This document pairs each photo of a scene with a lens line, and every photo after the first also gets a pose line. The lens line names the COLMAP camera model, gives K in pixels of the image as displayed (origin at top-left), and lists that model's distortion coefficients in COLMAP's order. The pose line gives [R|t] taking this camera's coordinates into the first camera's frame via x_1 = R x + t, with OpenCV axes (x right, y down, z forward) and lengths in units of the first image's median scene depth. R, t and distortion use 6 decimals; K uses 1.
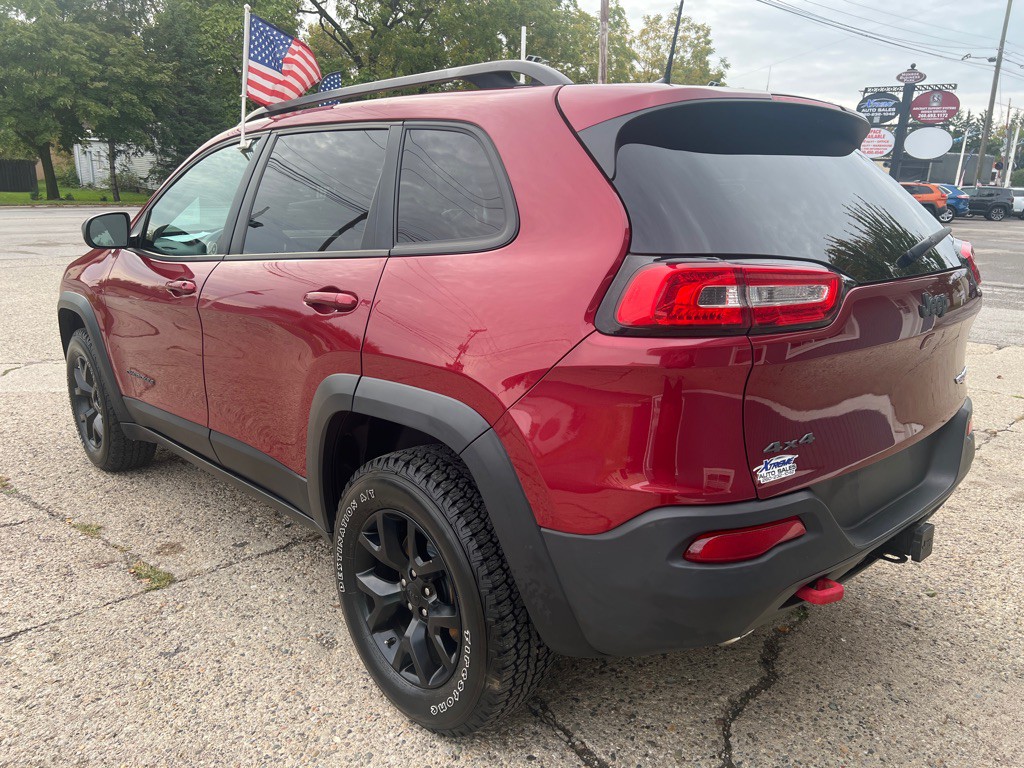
lens RADIAL K [[771.2, 0, 515.8], [0, 771.2, 384.8], [0, 0, 1]] dist [0.046374, -0.052566]
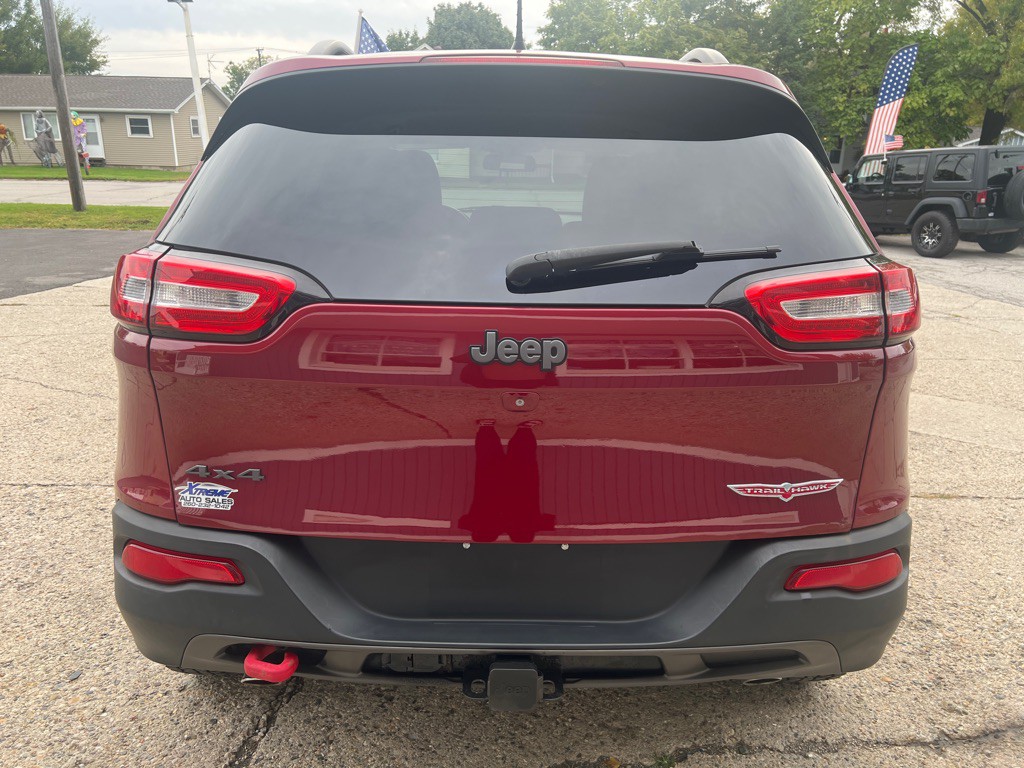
lens RADIAL K [[771.2, 0, 515.8], [0, 771.2, 384.8], [0, 0, 1]] dist [0.046374, -0.052566]
pose [[0.735921, 0.188744, -0.650228, 0.882721], [-0.178016, 0.980509, 0.083139, -0.114581], [0.653246, 0.054567, 0.755177, 0.444315]]
